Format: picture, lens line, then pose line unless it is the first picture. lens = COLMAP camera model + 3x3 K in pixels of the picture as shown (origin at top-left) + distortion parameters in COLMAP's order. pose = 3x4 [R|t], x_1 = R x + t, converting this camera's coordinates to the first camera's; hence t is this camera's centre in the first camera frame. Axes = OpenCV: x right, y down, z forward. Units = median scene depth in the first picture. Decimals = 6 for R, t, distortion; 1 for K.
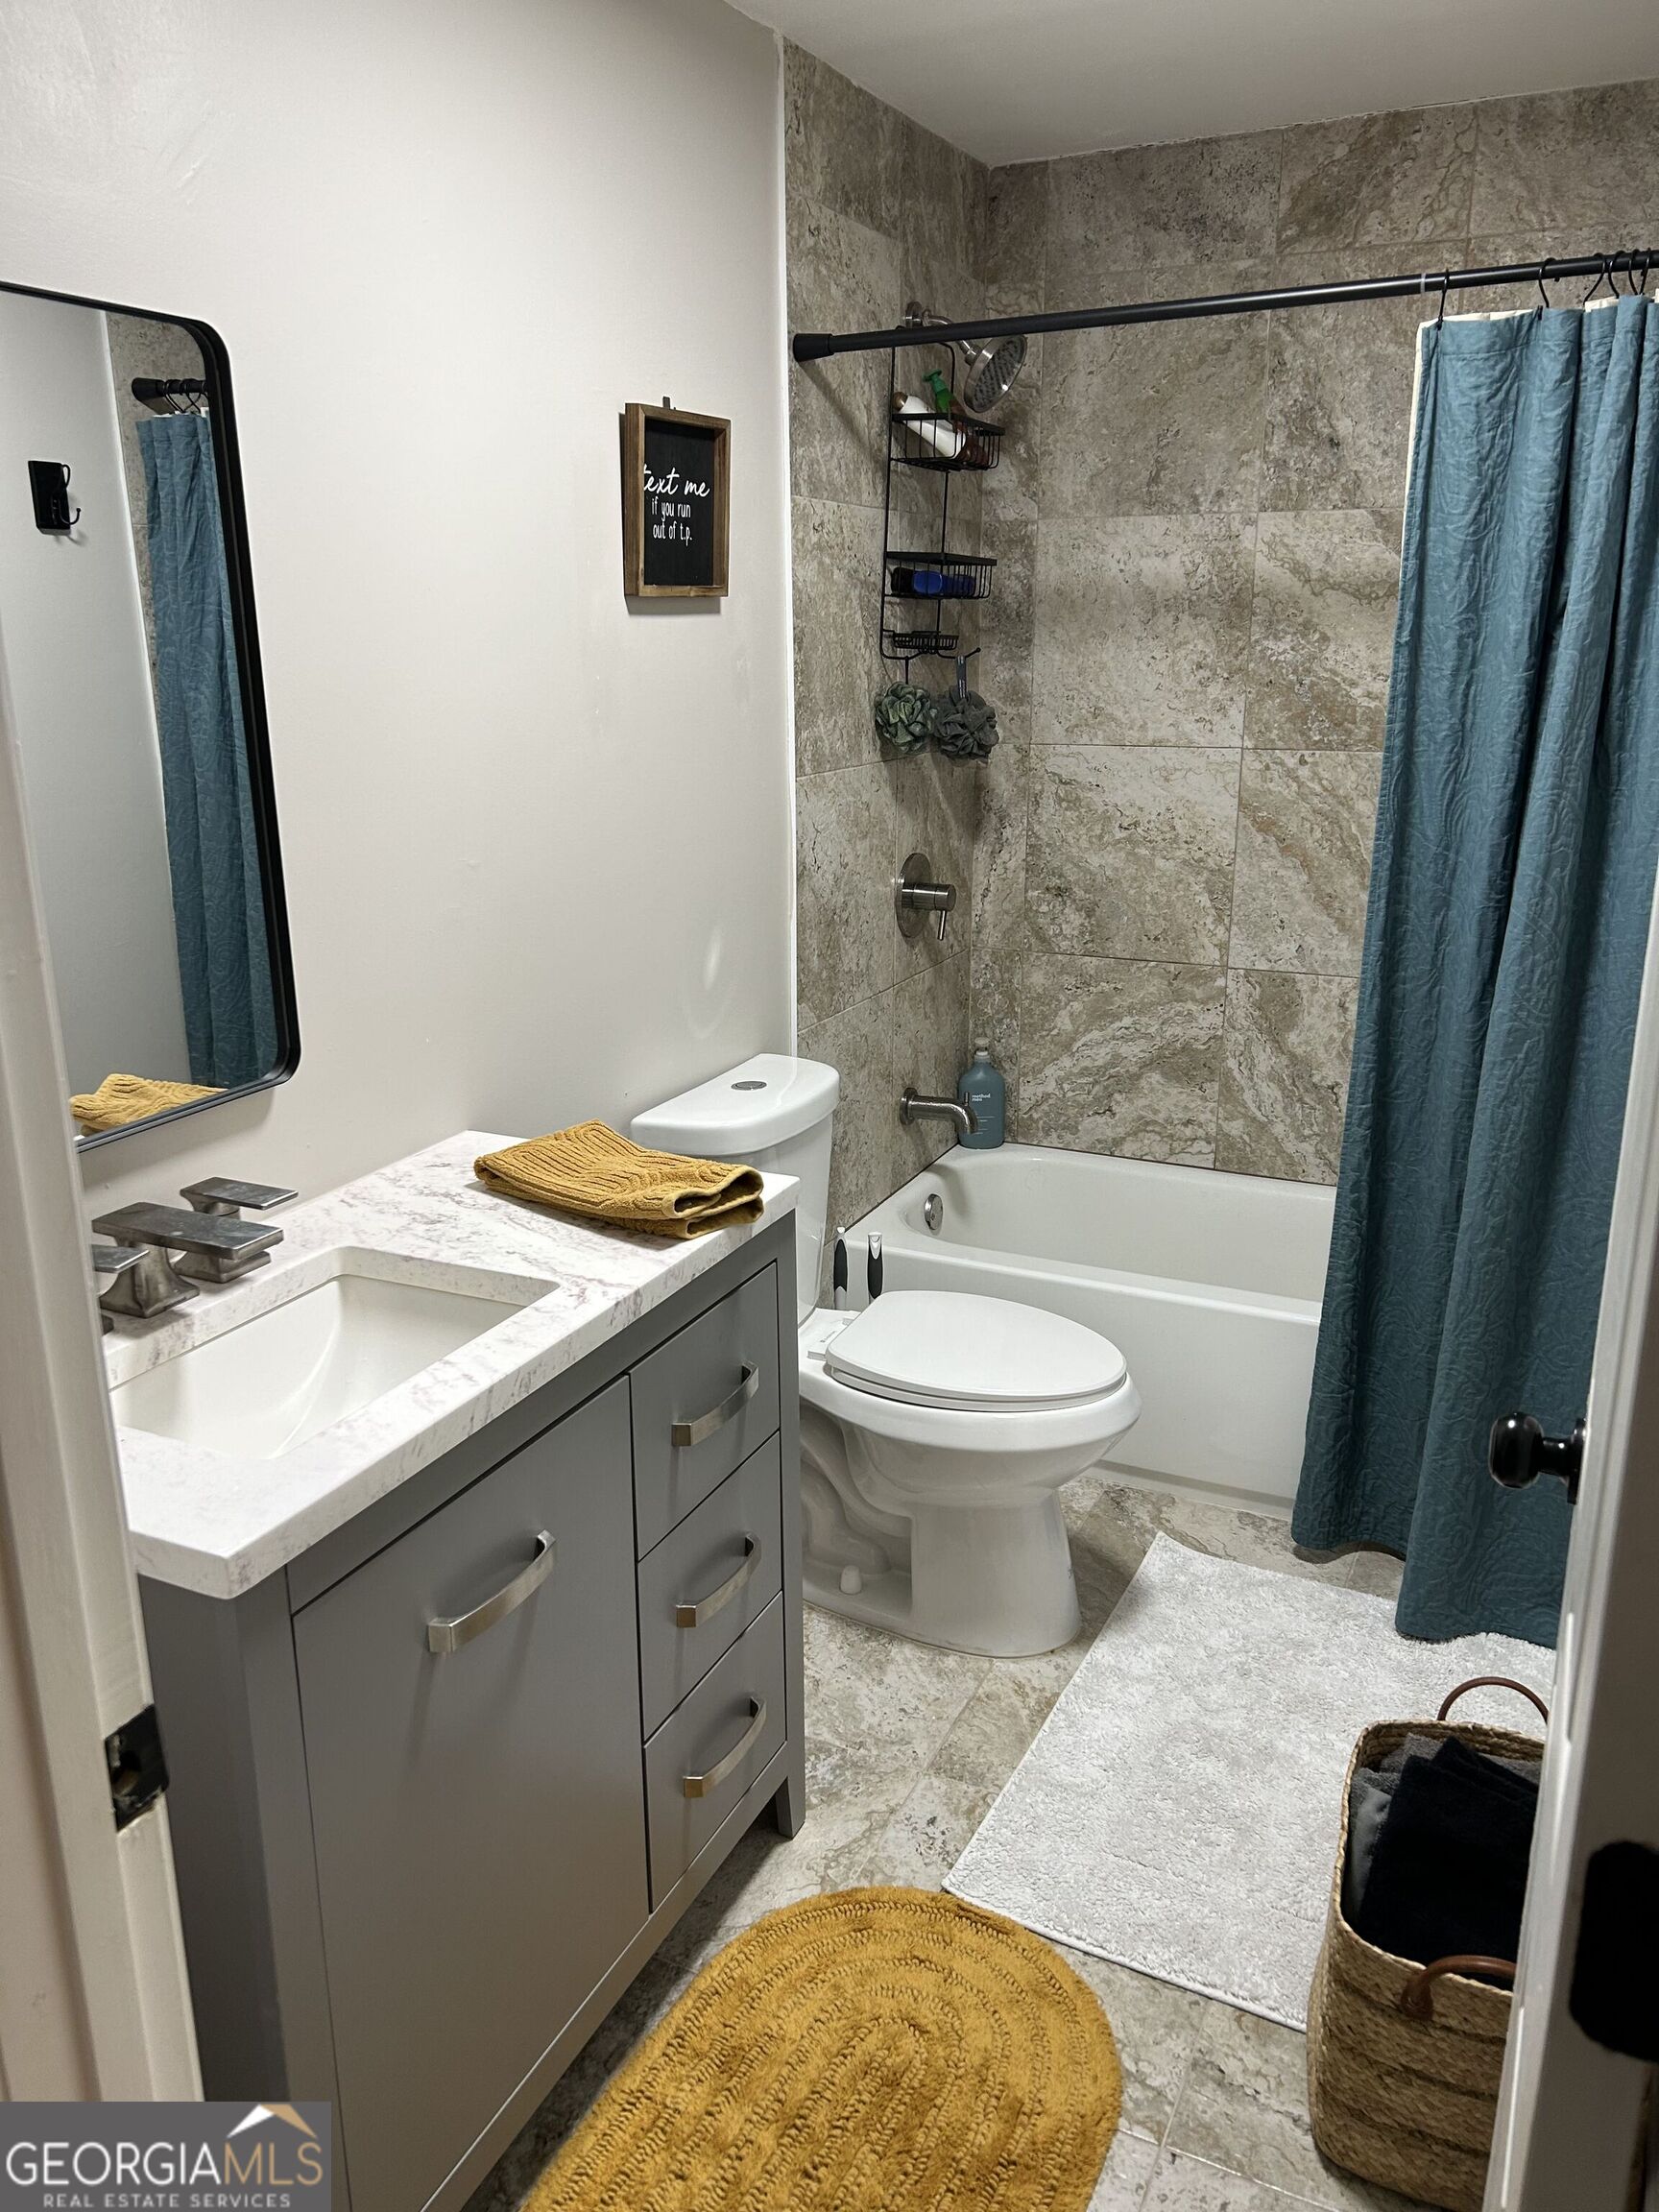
lens RADIAL K [[1655.7, 0, 816.4], [0, 1655.7, 1110.4], [0, 0, 1]] dist [0.025117, -0.021874]
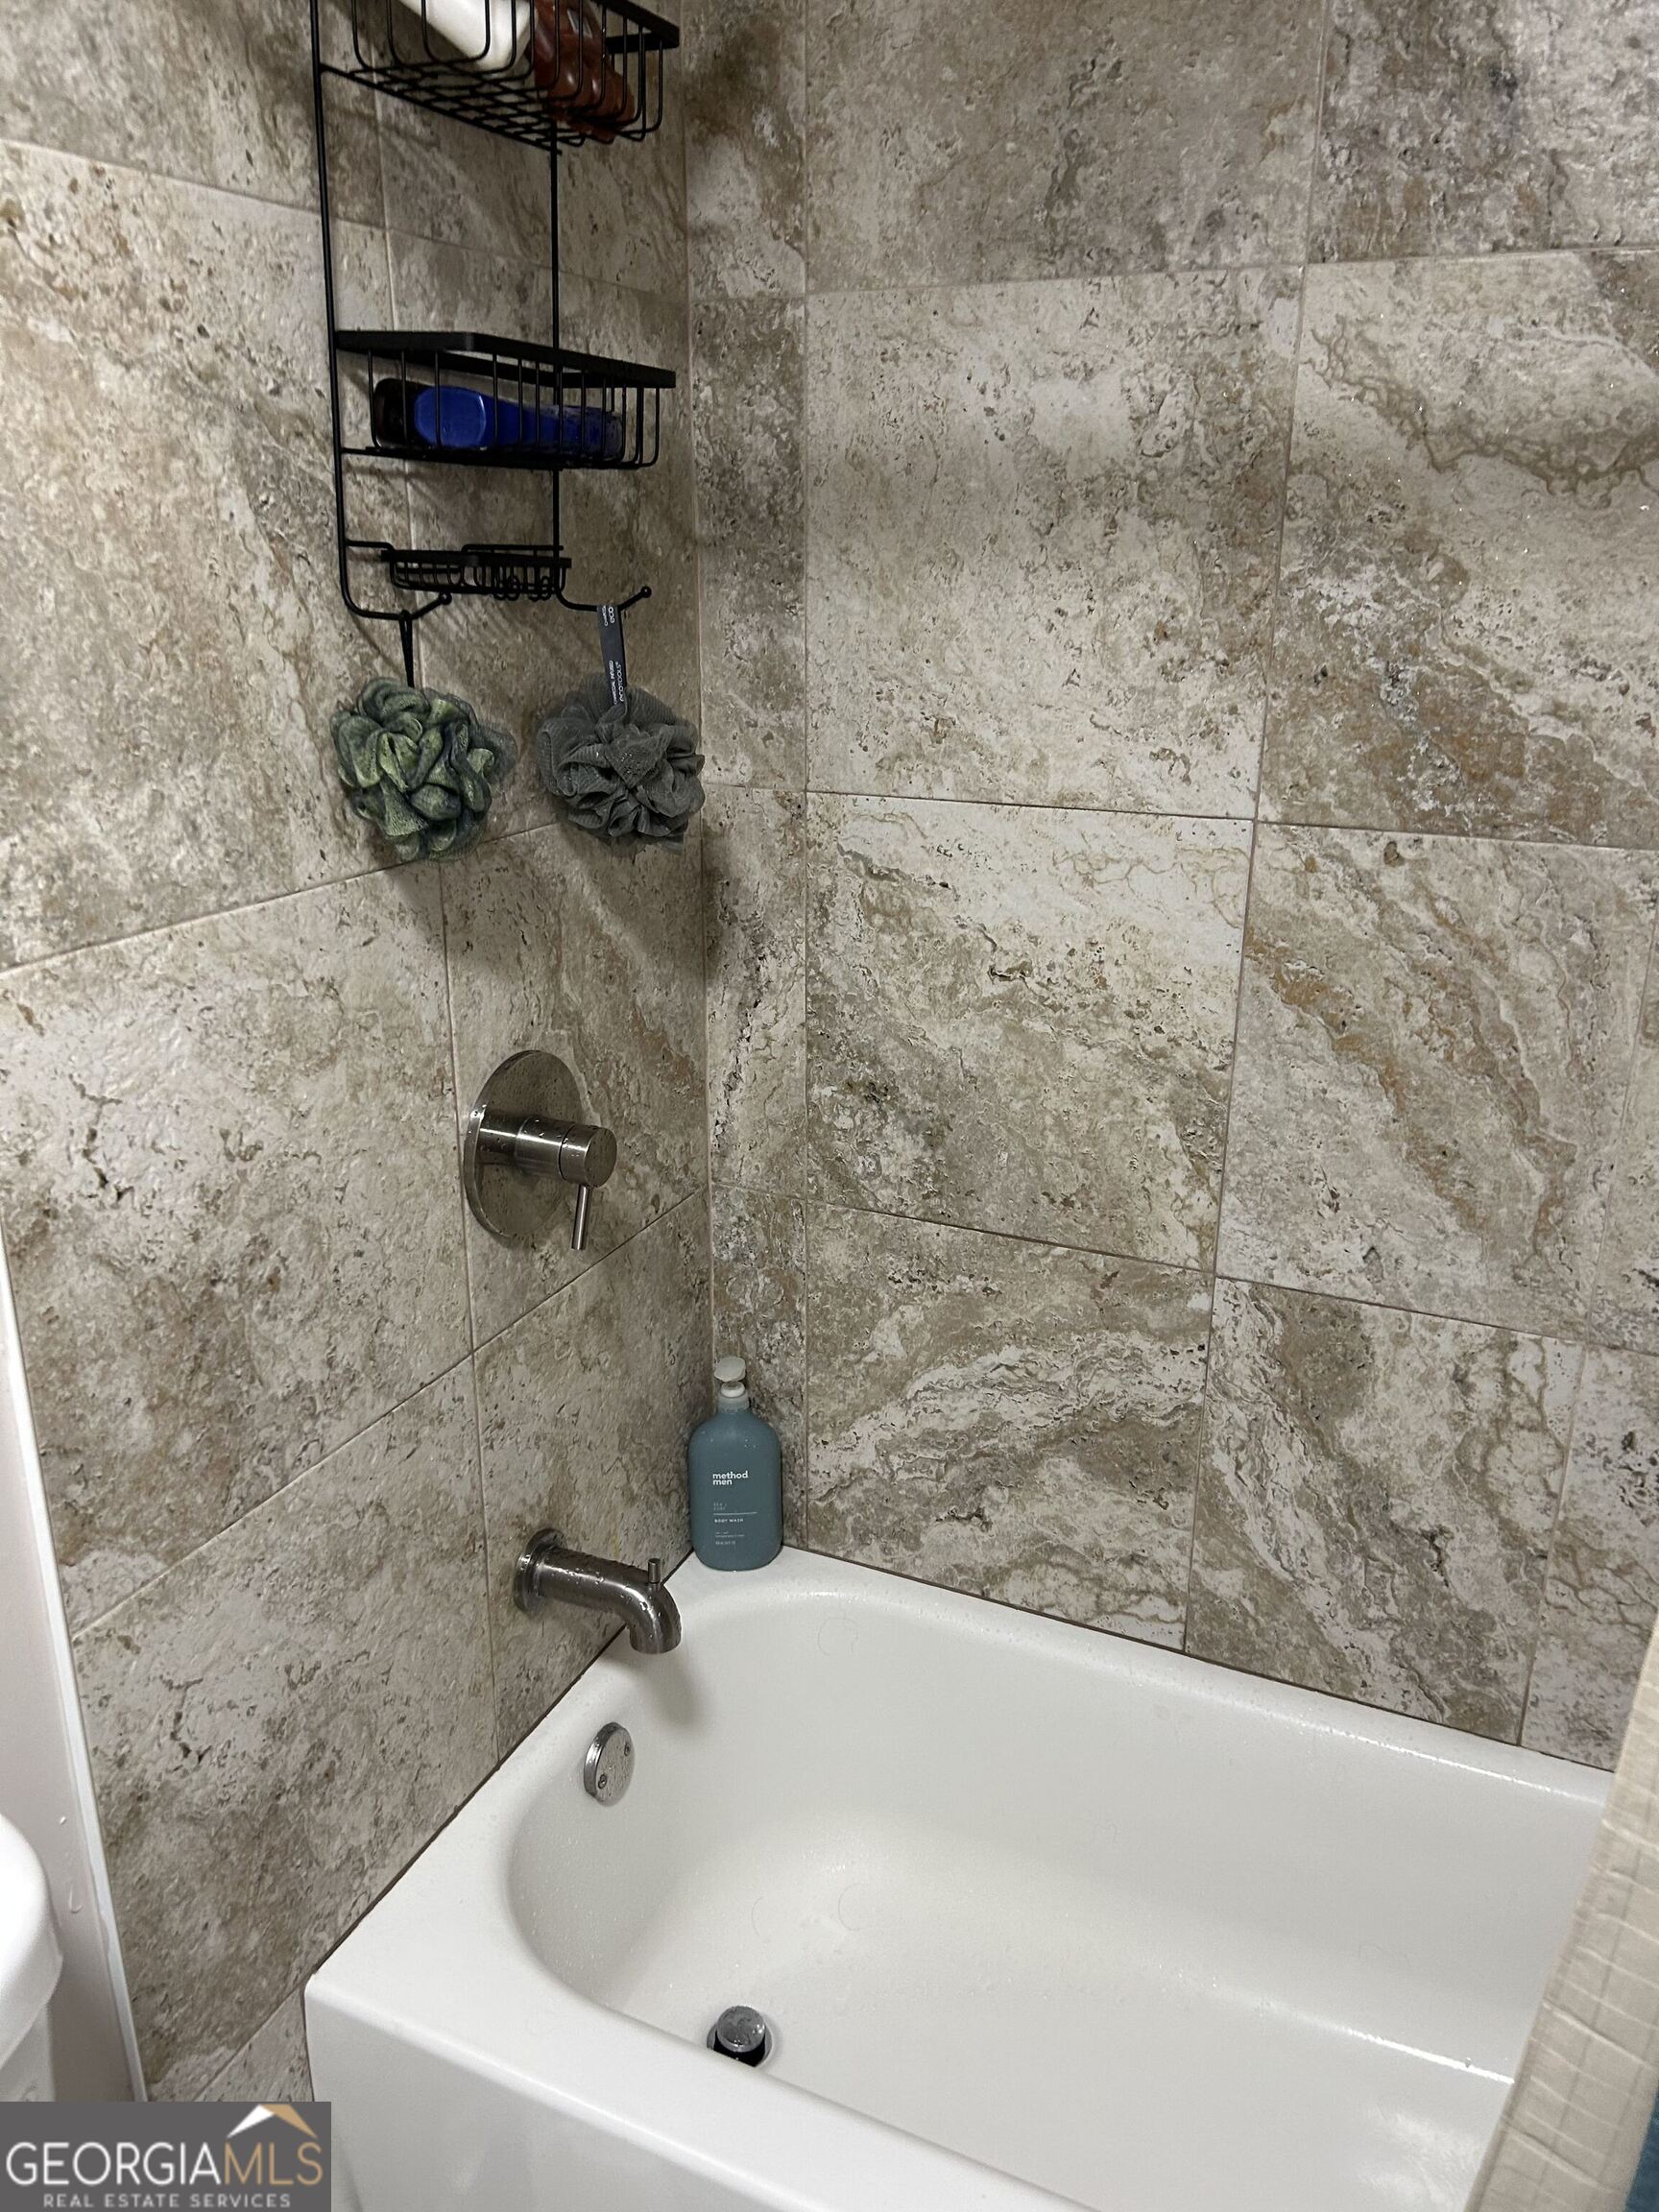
lens RADIAL K [[1655.7, 0, 837.8], [0, 1655.7, 1113.3], [0, 0, 1]] dist [0.025117, -0.021874]
pose [[0.999722, 0.002534, 0.023424, 0.132598], [-0.003751, 0.998638, 0.052042, -0.160606], [-0.023260, -0.052115, 0.998370, 0.546983]]
